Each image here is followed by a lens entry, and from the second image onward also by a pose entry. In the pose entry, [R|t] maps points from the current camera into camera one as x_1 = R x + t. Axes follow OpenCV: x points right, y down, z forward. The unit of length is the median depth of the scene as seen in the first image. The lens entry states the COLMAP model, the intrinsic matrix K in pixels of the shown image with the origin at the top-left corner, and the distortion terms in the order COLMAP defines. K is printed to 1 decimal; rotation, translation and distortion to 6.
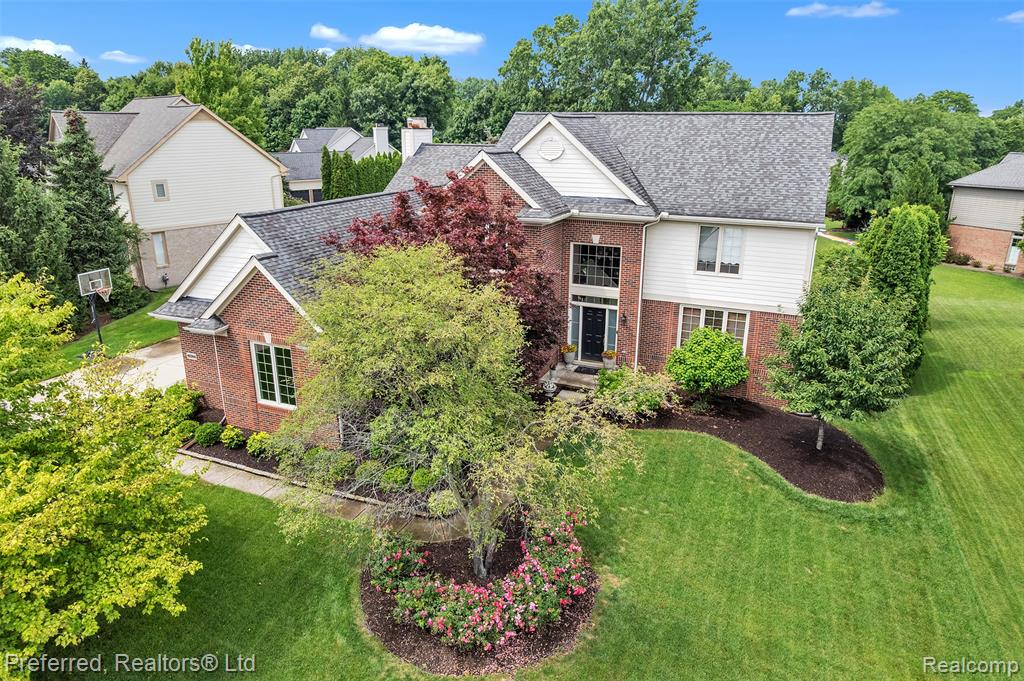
lens RADIAL K [[656.9, 0, 513.4], [0, 656.9, 343.8], [0, 0, 1]] dist [-0.072001, 0.062398]
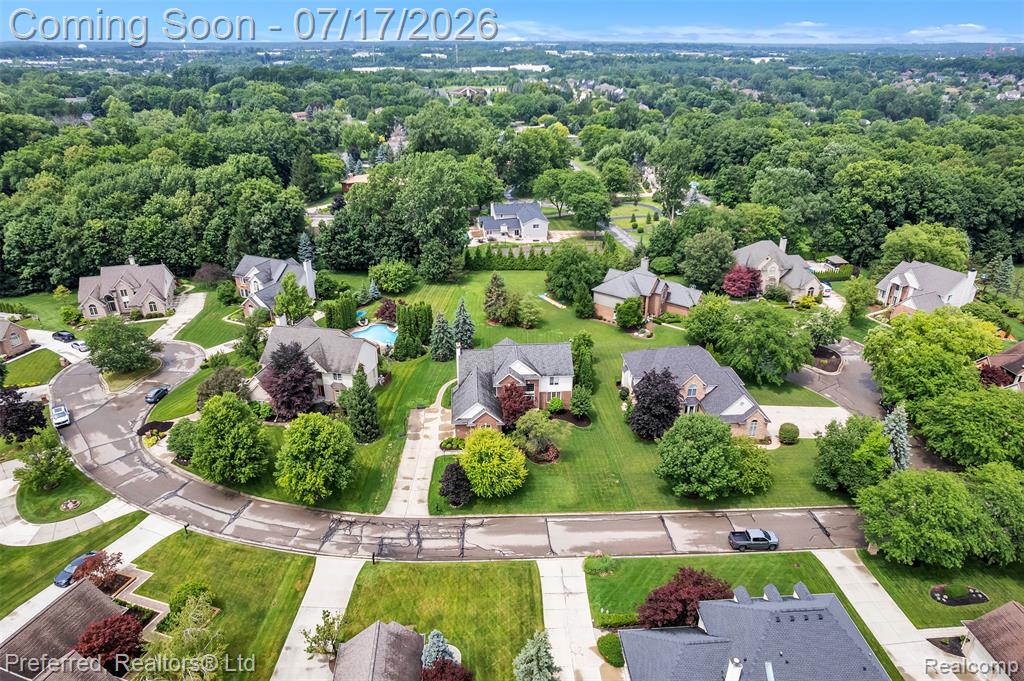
lens RADIAL K [[656.9, 0, 513.4], [0, 656.9, 343.8], [0, 0, 1]] dist [-0.072001, 0.062398]
pose [[0.888601, -0.197418, 0.414022, -1.841764], [0.148436, 0.977833, 0.147678, -1.136700], [-0.433999, -0.069771, 0.898208, -3.093128]]
